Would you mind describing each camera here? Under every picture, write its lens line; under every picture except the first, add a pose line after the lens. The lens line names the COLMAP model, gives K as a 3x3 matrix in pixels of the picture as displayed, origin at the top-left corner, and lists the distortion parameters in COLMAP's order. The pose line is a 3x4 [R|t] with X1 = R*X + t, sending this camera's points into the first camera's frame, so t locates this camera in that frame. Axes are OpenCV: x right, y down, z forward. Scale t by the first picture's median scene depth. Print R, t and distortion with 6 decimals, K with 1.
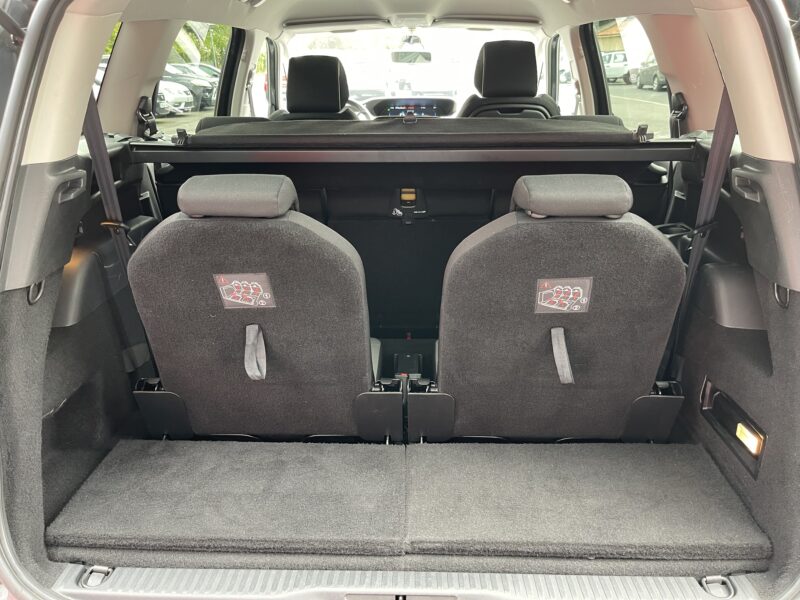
lens RADIAL K [[605.7, 0, 400.0], [0, 605.7, 300.0], [0, 0, 1]] dist [0.100002, -0.138433]
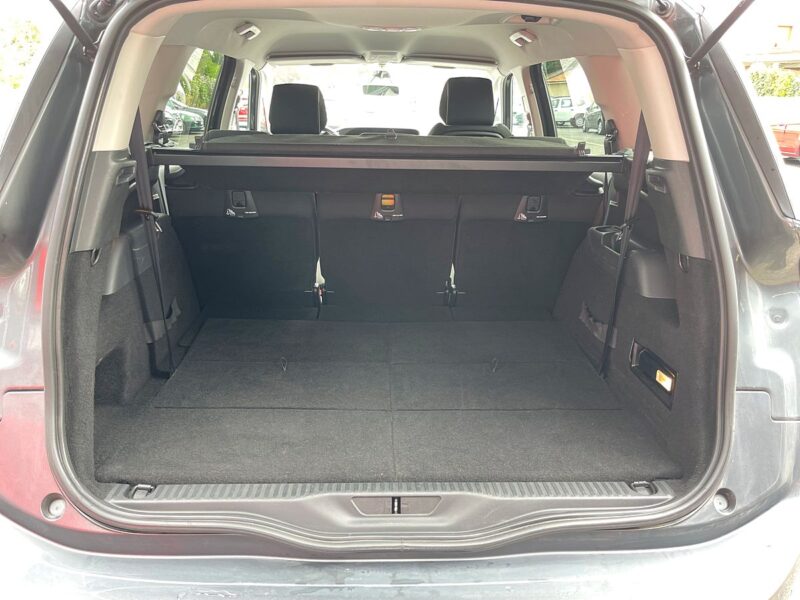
lens RADIAL K [[616.3, 0, 402.1], [0, 616.3, 301.0], [0, 0, 1]] dist [0.087158, -0.118649]
pose [[0.996996, 0.004136, 0.077336, -0.053019], [0.000714, 0.998040, -0.062583, 0.098659], [-0.077444, 0.062450, 0.995039, -0.173928]]
